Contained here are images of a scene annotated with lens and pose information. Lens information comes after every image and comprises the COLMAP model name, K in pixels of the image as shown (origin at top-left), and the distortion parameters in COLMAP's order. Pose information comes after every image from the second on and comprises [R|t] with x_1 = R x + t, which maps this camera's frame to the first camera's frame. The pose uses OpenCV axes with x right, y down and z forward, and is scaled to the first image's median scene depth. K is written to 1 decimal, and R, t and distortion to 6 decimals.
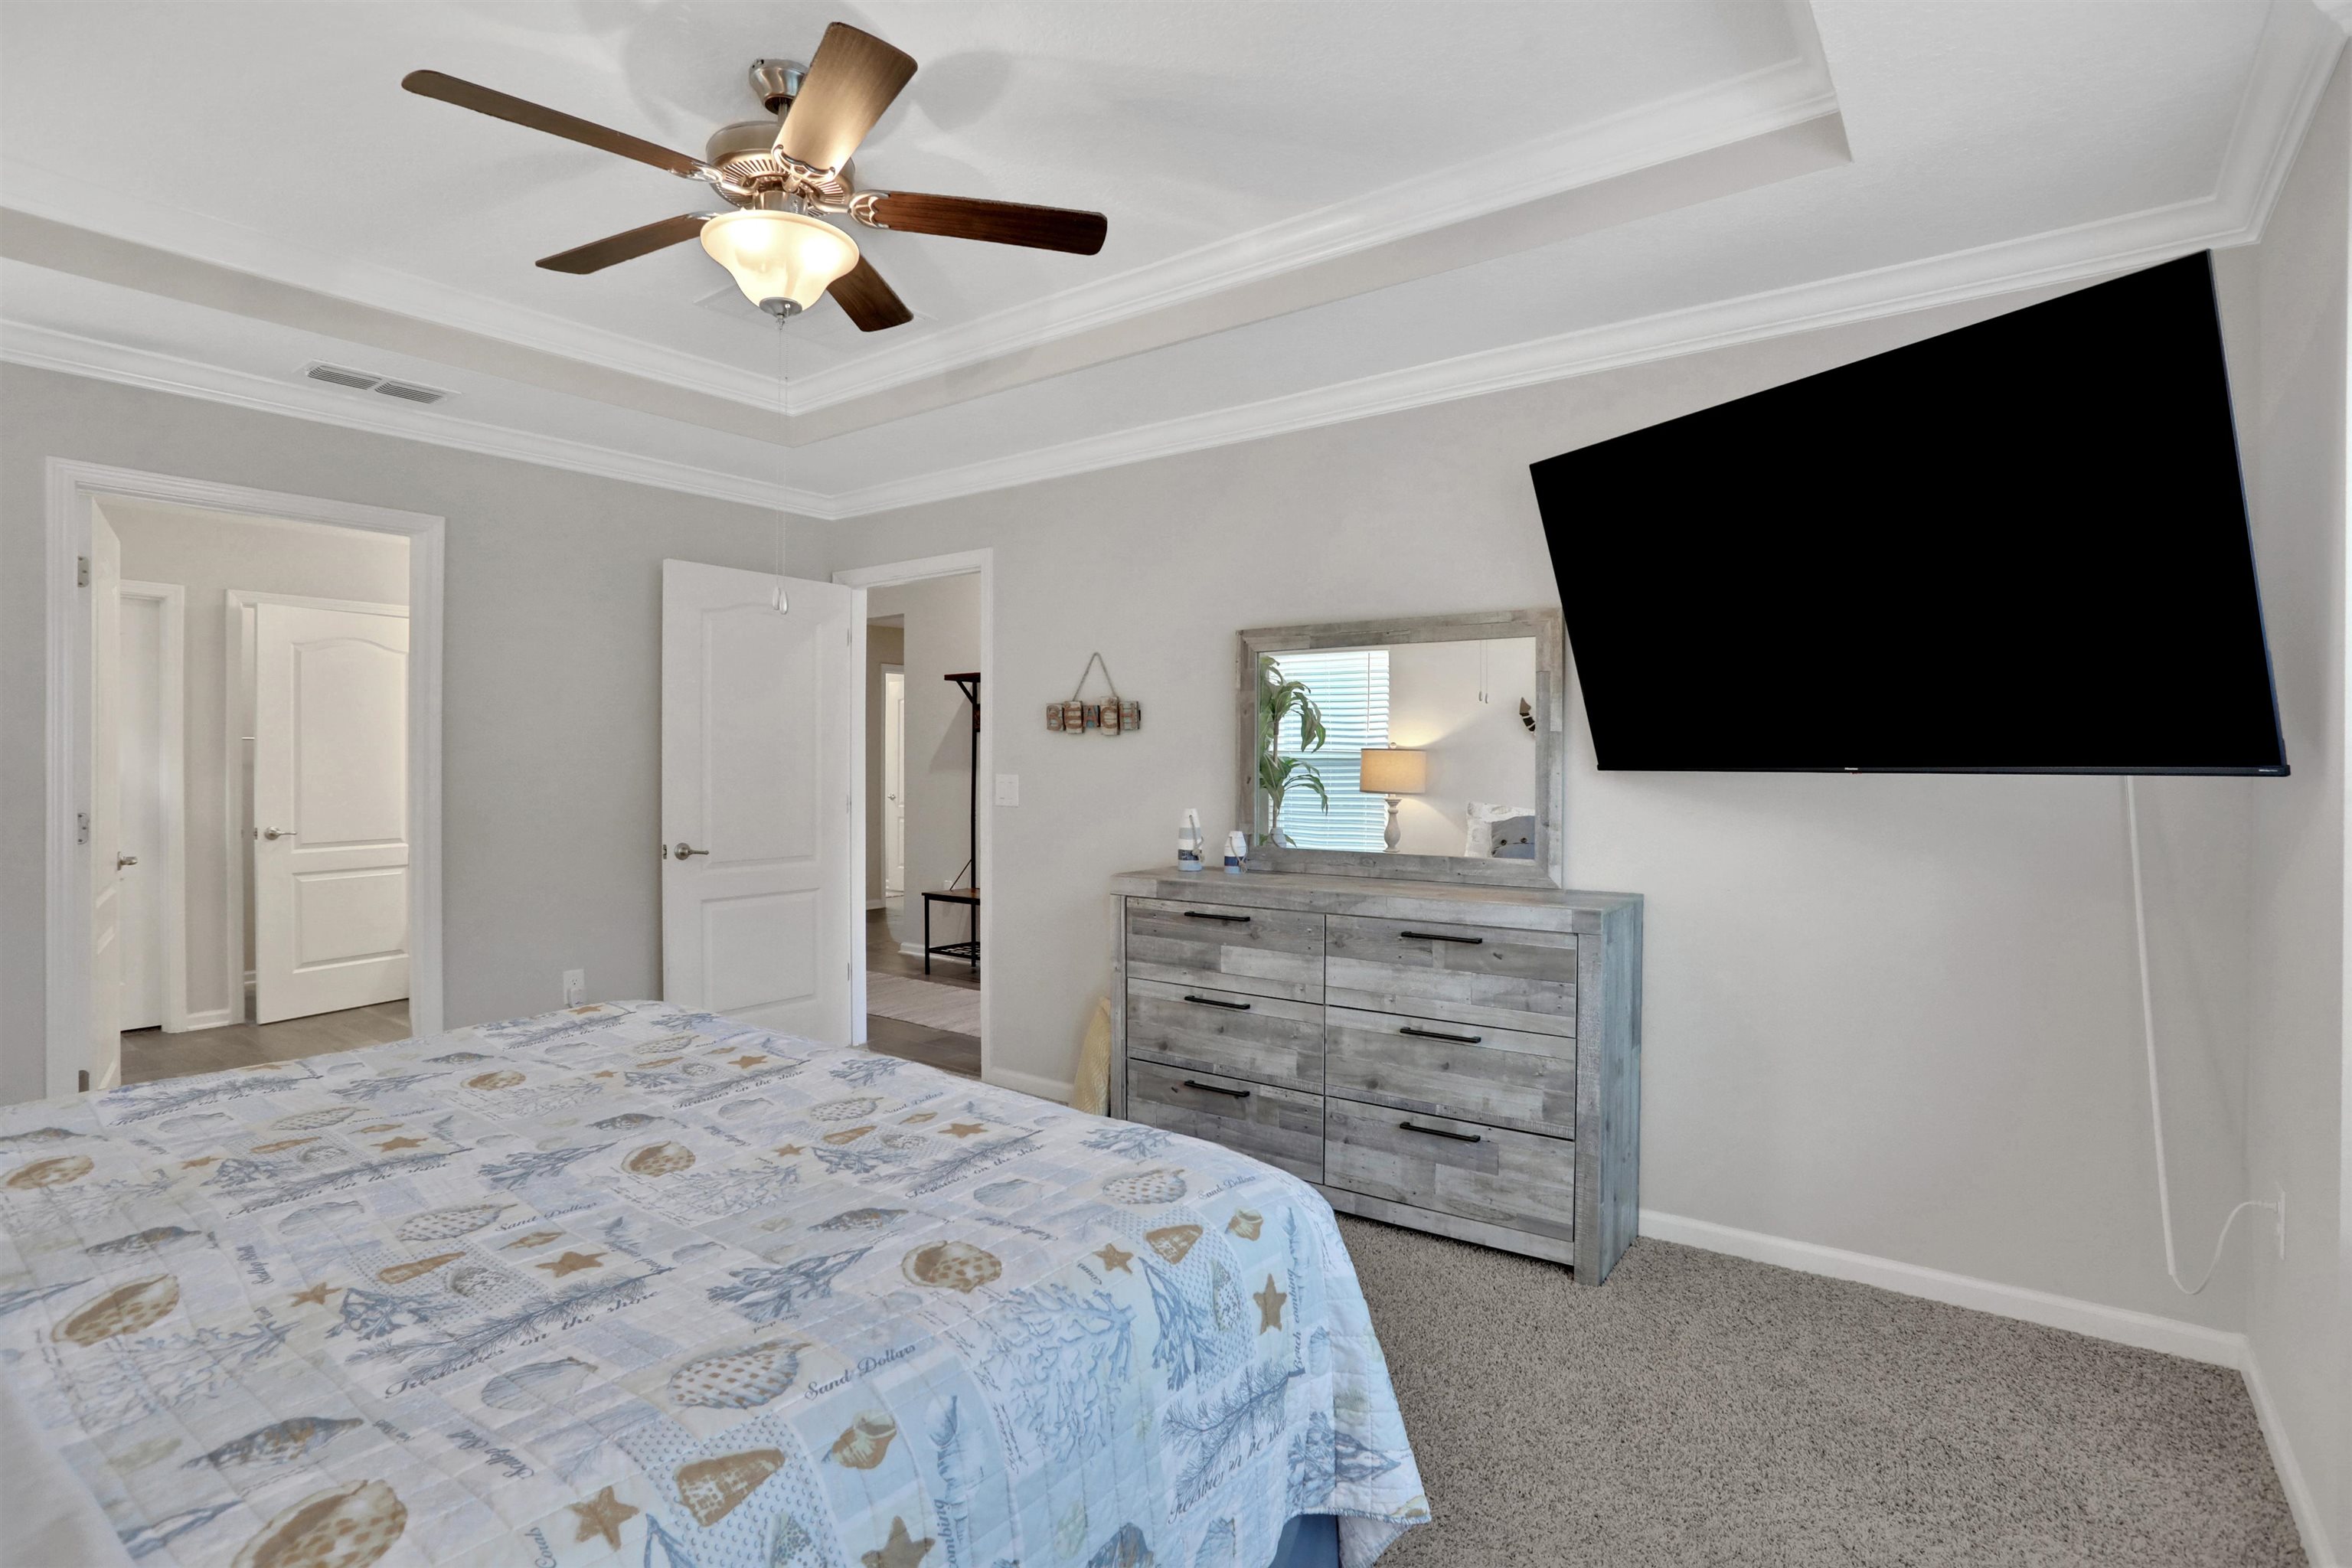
lens RADIAL K [[1226.1, 0, 1200.1], [0, 1226.1, 777.0], [0, 0, 1]] dist [-0.066633, 0.043289]
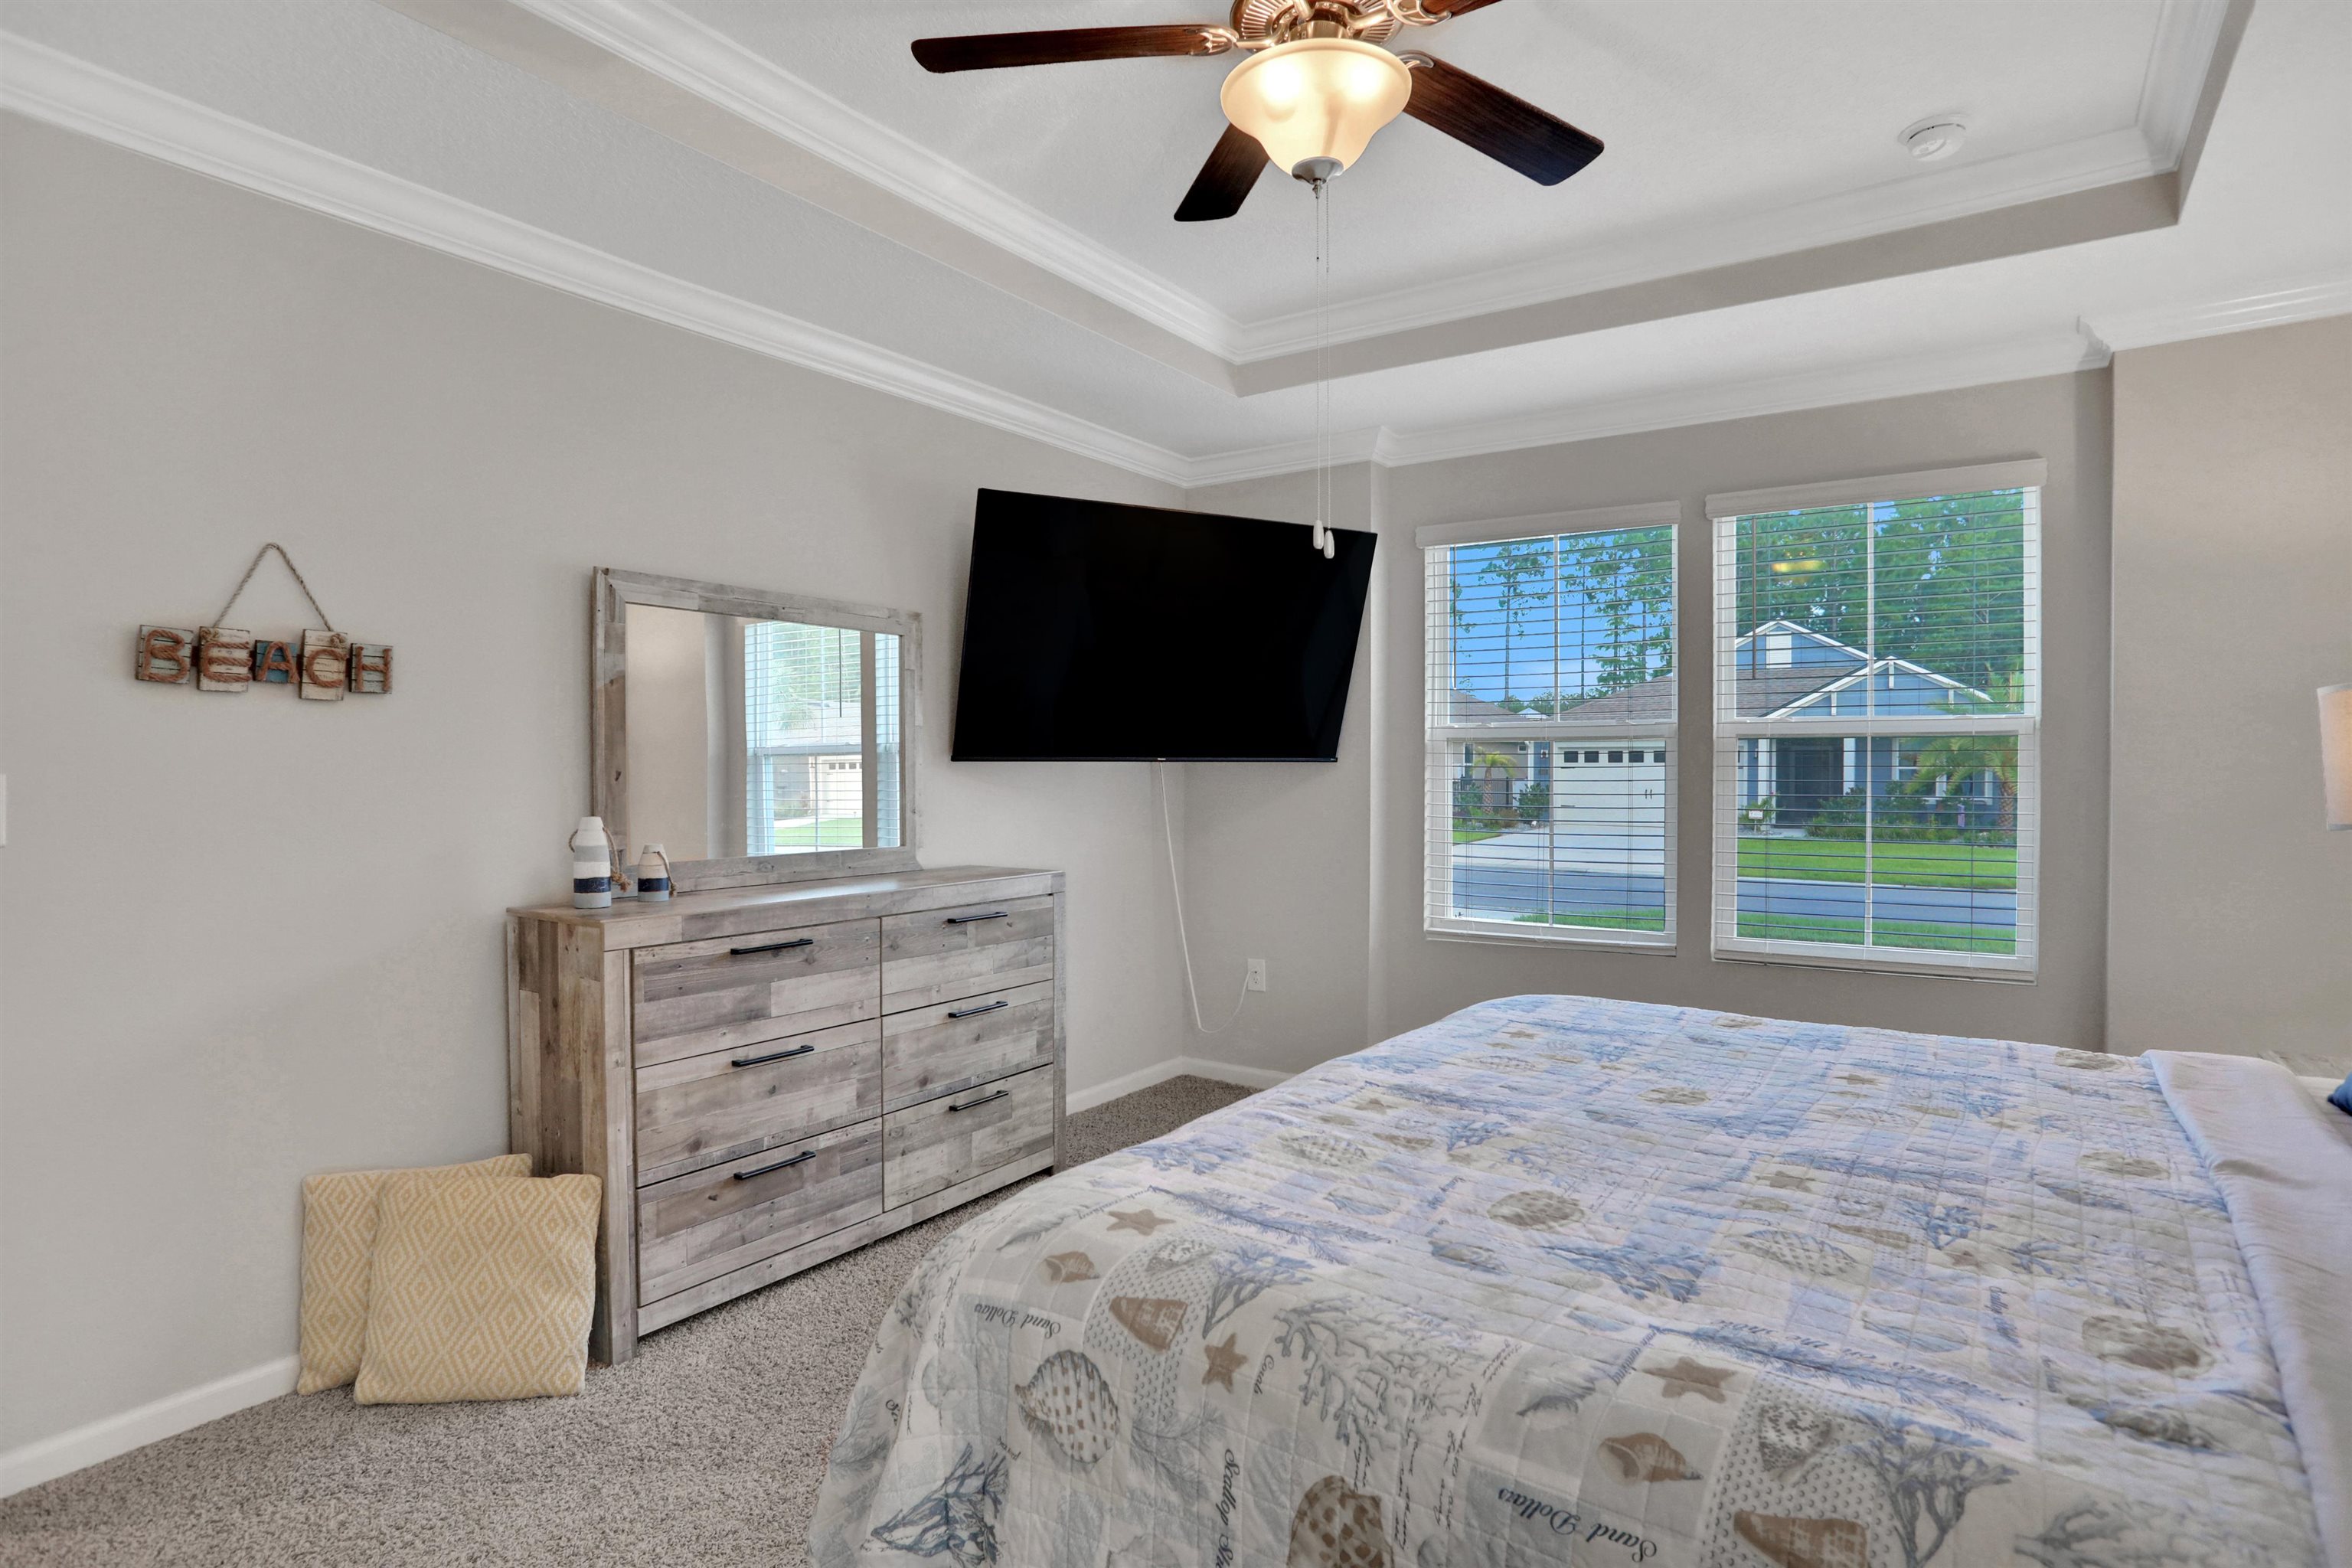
lens RADIAL K [[1226.1, 0, 1200.1], [0, 1226.1, 777.0], [0, 0, 1]] dist [-0.066633, 0.043289]
pose [[-0.052583, -0.012320, 0.998541, -0.816523], [0.008851, 0.999879, 0.012803, -0.002861], [-0.998577, 0.009512, -0.052468, 0.803712]]
